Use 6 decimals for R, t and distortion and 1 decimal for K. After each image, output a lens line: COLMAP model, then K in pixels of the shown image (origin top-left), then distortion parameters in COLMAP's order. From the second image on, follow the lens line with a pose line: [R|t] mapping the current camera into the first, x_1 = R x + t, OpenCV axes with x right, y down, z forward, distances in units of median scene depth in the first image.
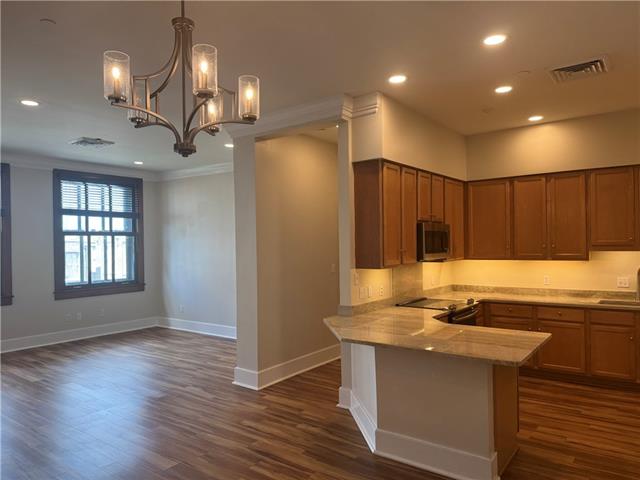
lens RADIAL K [[453.4, 0, 317.9], [0, 453.4, 238.8], [0, 0, 1]] dist [0.011630, -0.019088]
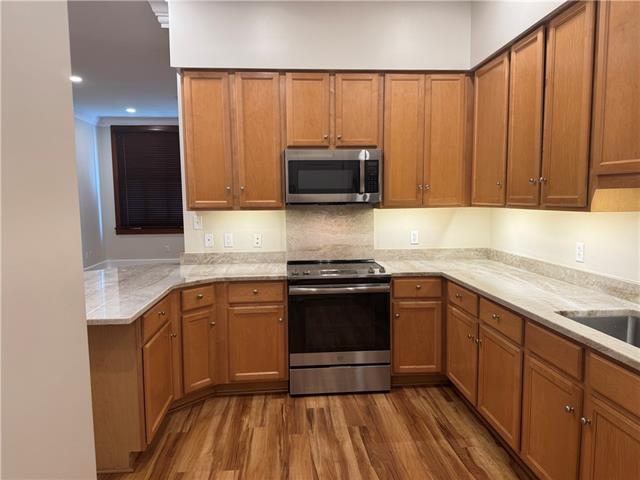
lens RADIAL K [[453.4, 0, 321.6], [0, 453.4, 240.5], [0, 0, 1]] dist [0.011630, -0.019088]
pose [[0.676098, 0.079116, -0.732552, 0.702075], [0.008856, 0.993274, 0.115447, 0.022398], [0.736758, -0.084541, 0.670850, 0.502442]]
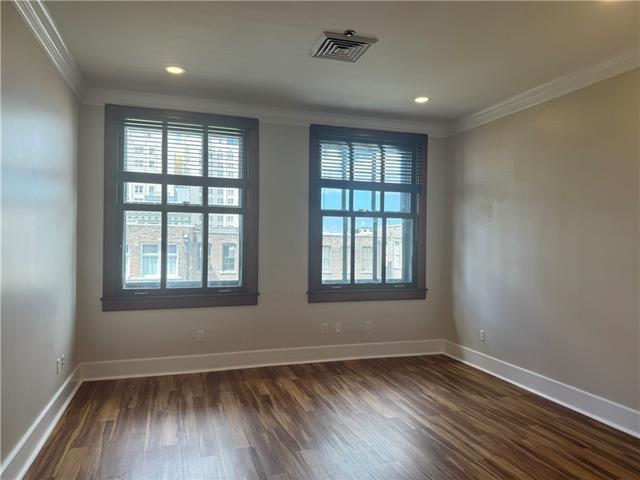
lens RADIAL K [[453.4, 0, 317.6], [0, 453.4, 245.1], [0, 0, 1]] dist [0.011630, -0.019088]
pose [[0.820728, 0.028621, -0.570601, -0.135671], [-0.017852, 0.999541, 0.024458, 0.020932], [0.571039, -0.009887, 0.820863, 0.366516]]
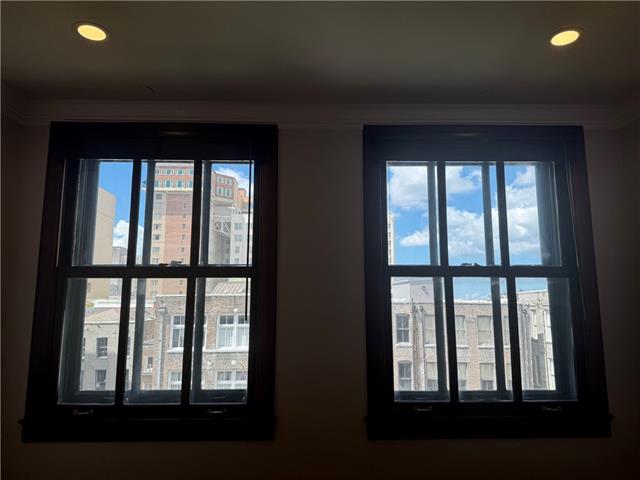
lens RADIAL K [[453.4, 0, 318.4], [0, 453.4, 237.8], [0, 0, 1]] dist [0.011630, -0.019088]
pose [[0.619061, -0.106571, -0.778078, -0.251276], [-0.000855, 0.990658, -0.136368, 0.013696], [0.785342, 0.085085, 0.613187, 0.637563]]
